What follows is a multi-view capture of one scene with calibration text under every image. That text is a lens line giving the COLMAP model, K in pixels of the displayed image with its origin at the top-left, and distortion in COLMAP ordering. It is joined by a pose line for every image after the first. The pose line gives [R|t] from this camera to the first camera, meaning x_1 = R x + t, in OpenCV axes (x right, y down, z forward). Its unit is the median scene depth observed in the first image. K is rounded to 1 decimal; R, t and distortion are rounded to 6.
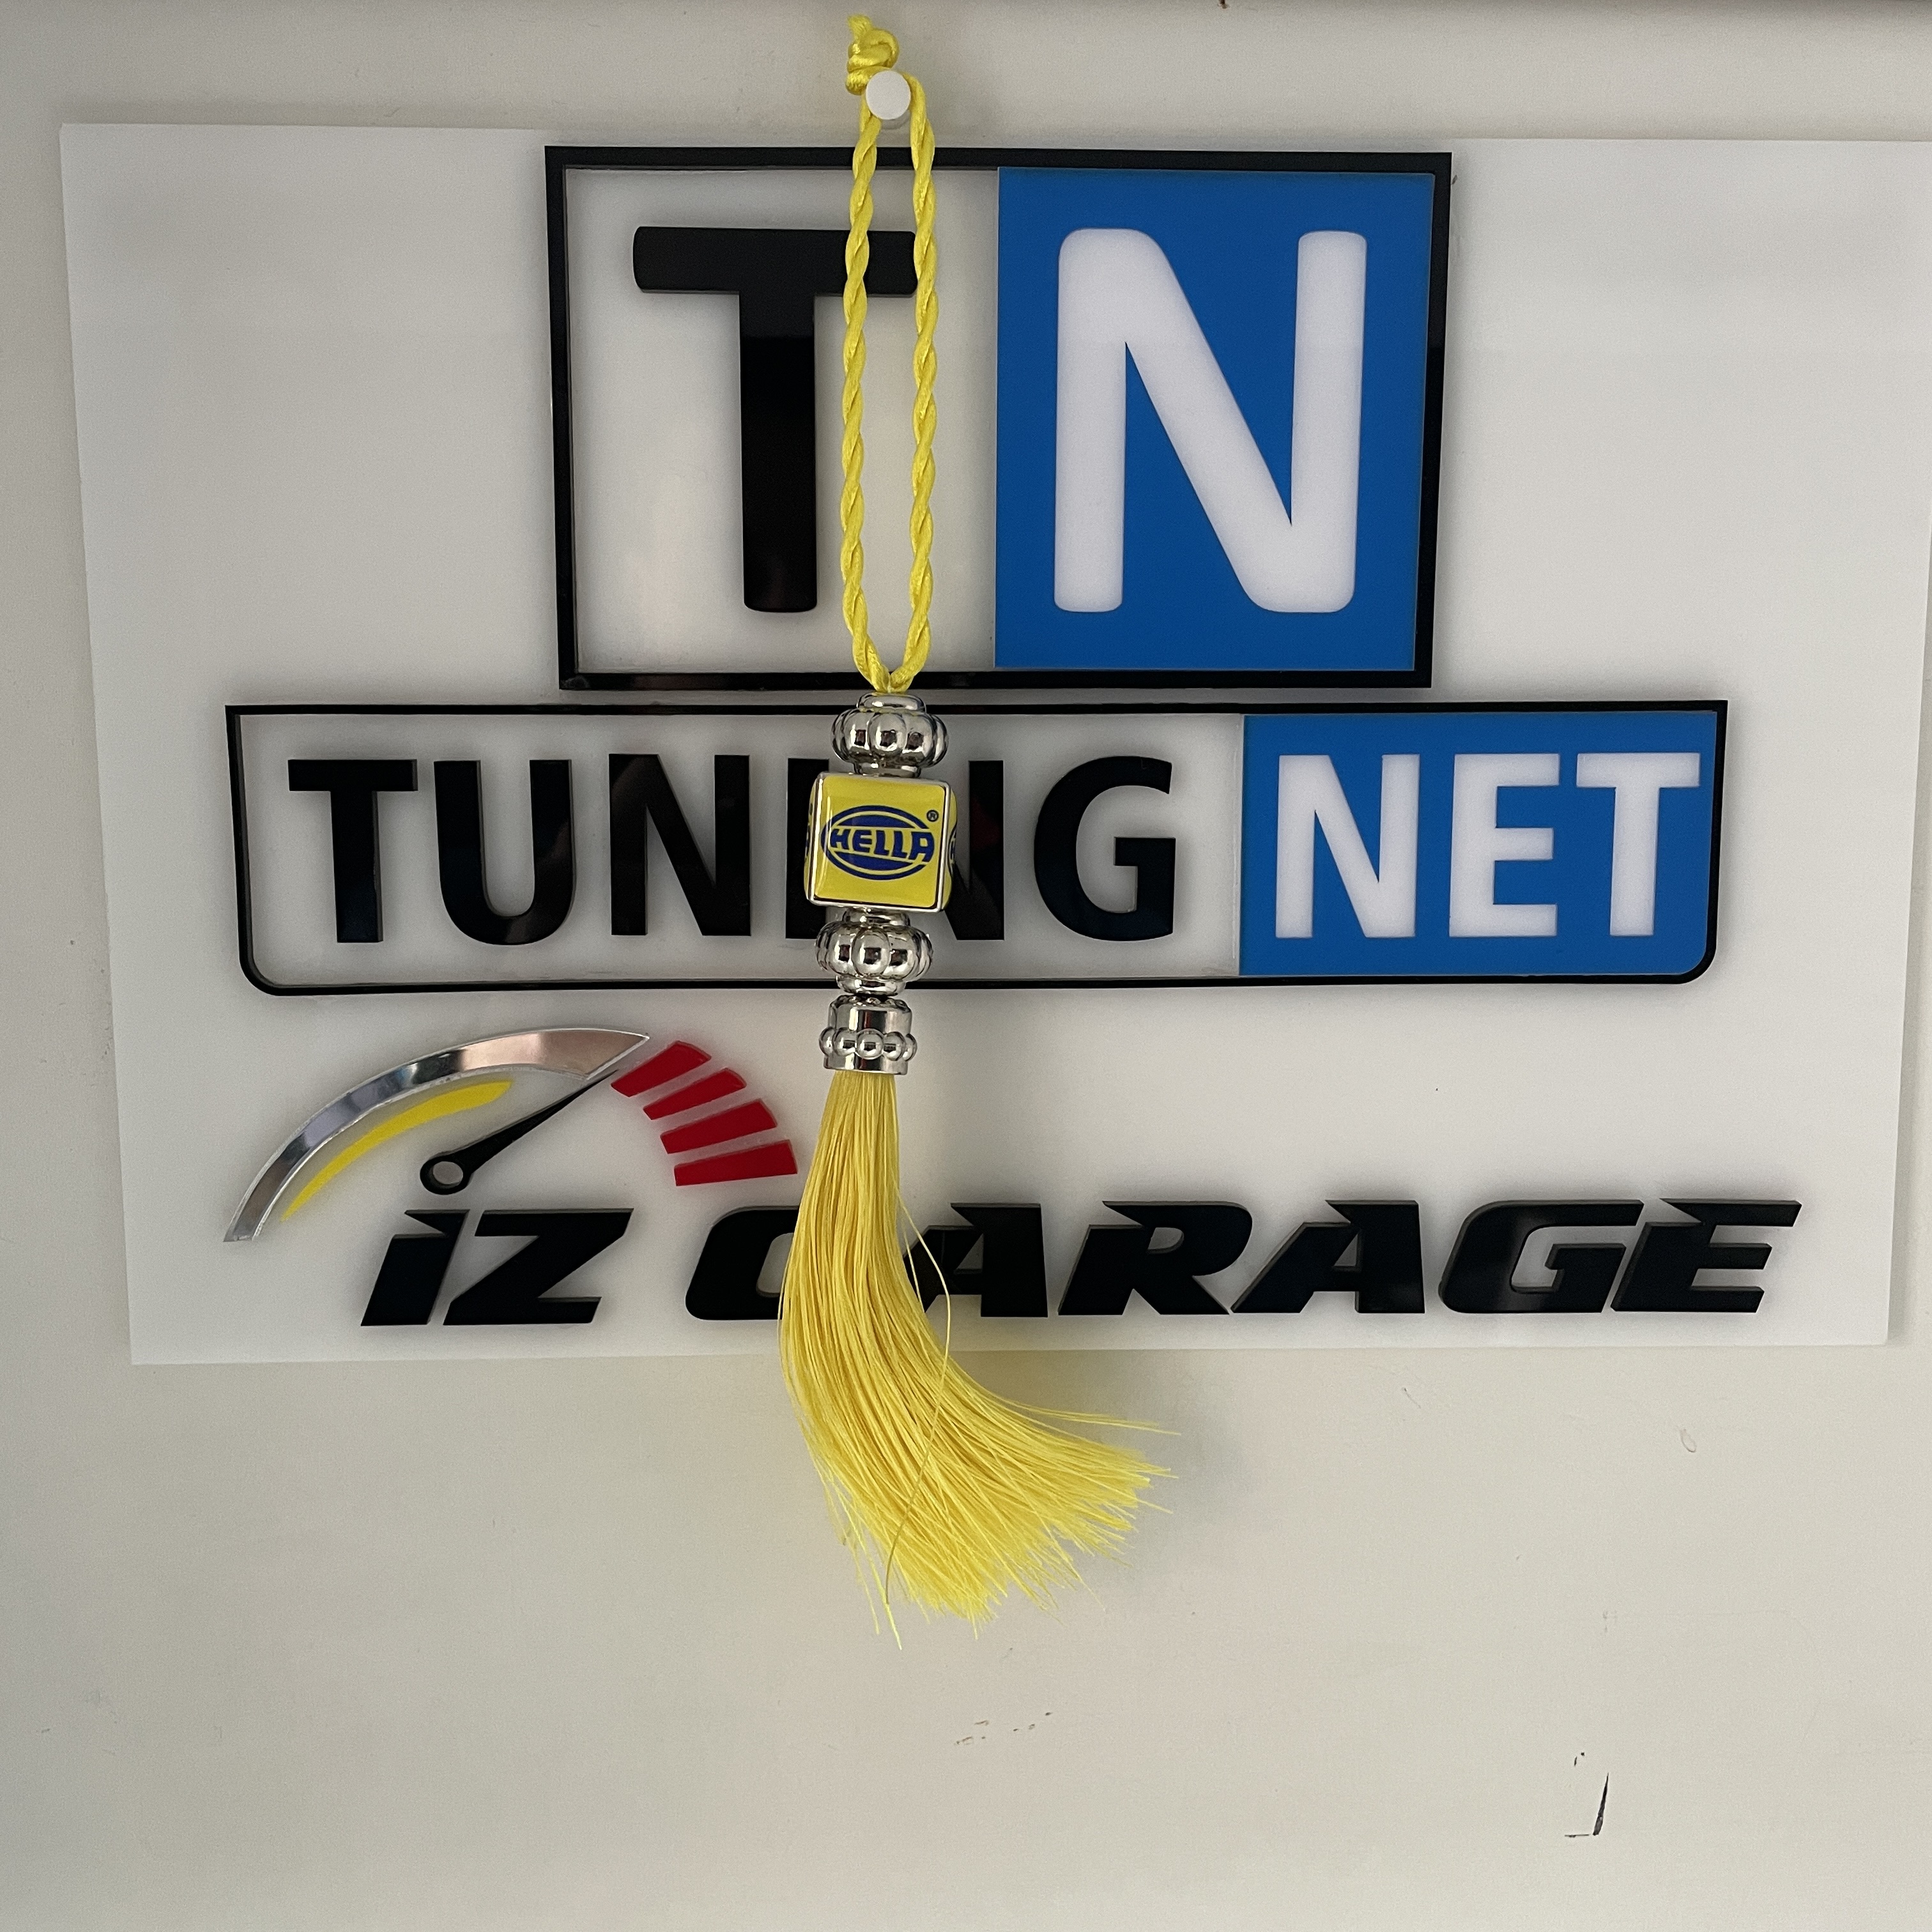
lens RADIAL K [[1890.0, 0, 967.4], [0, 1890.0, 957.1], [0, 0, 1]] dist [-0.005487, 0.000000]
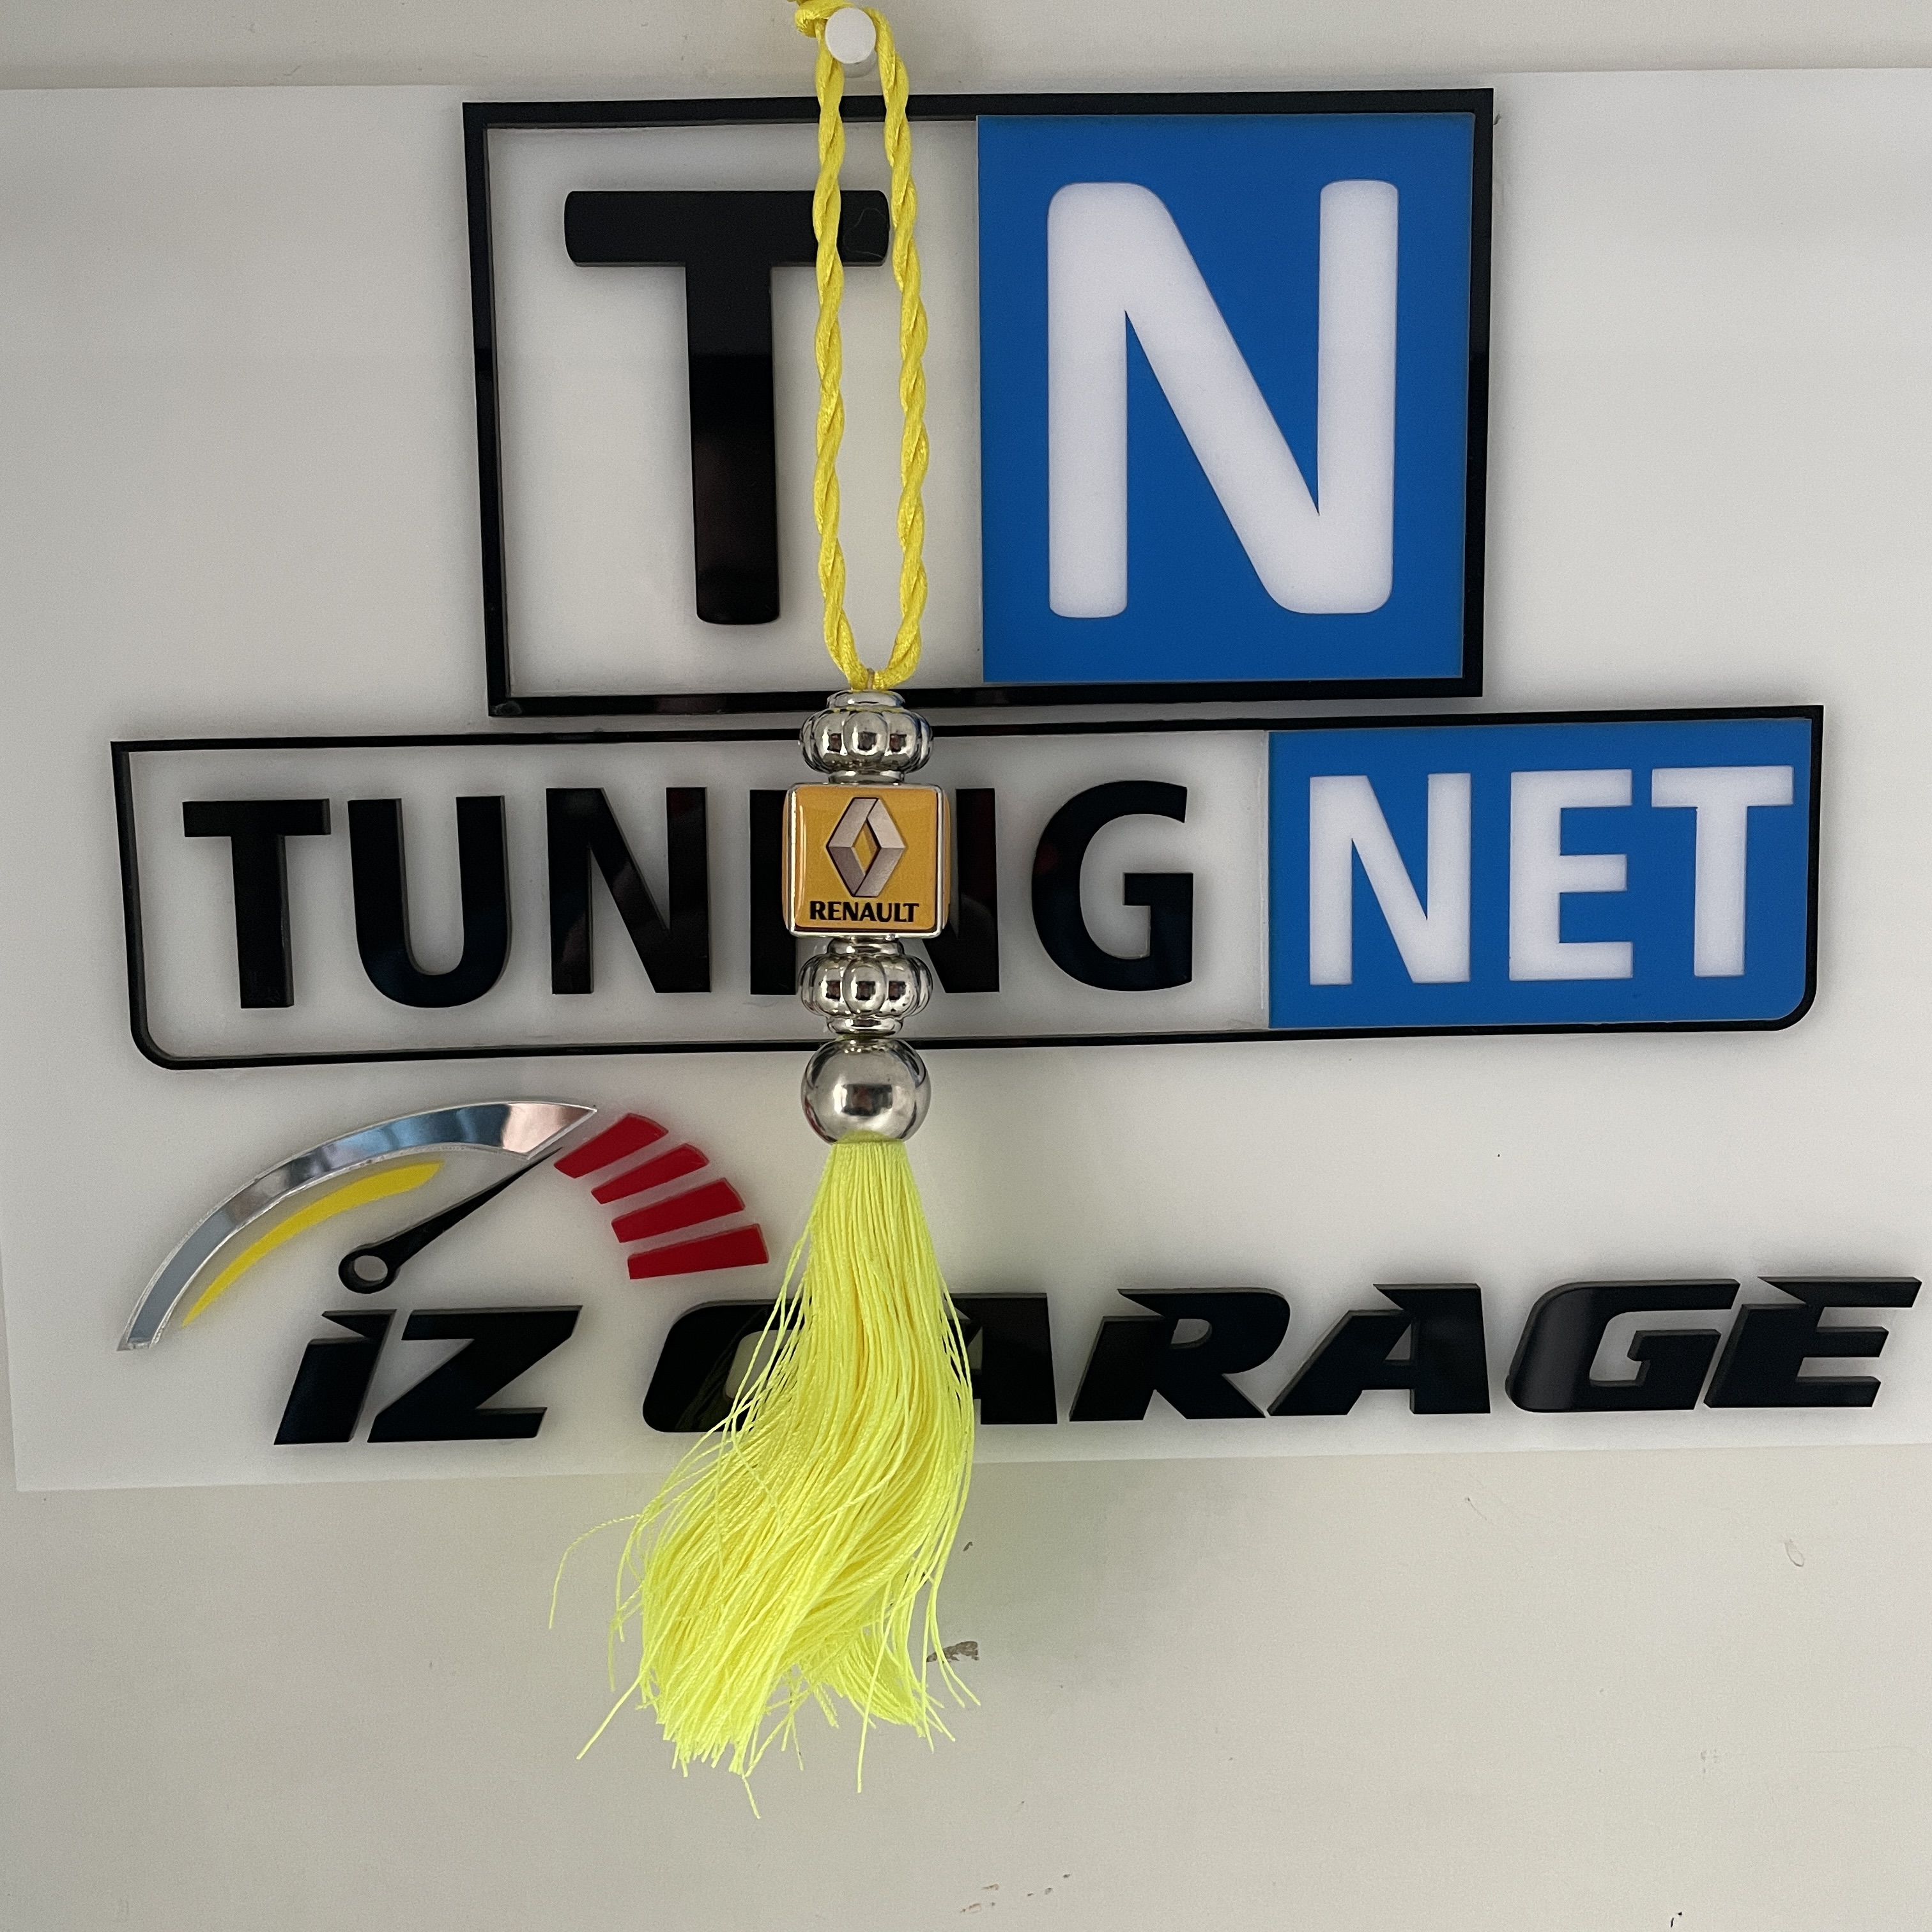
lens RADIAL K [[1890.0, 0, 954.1], [0, 1890.0, 946.4], [0, 0, 1]] dist [-0.005487, 0.000000]
pose [[0.999774, -0.016590, -0.013258, 0.010322], [0.016224, 0.999497, -0.027258, -0.007026], [0.013703, 0.027036, 0.999541, 0.123585]]
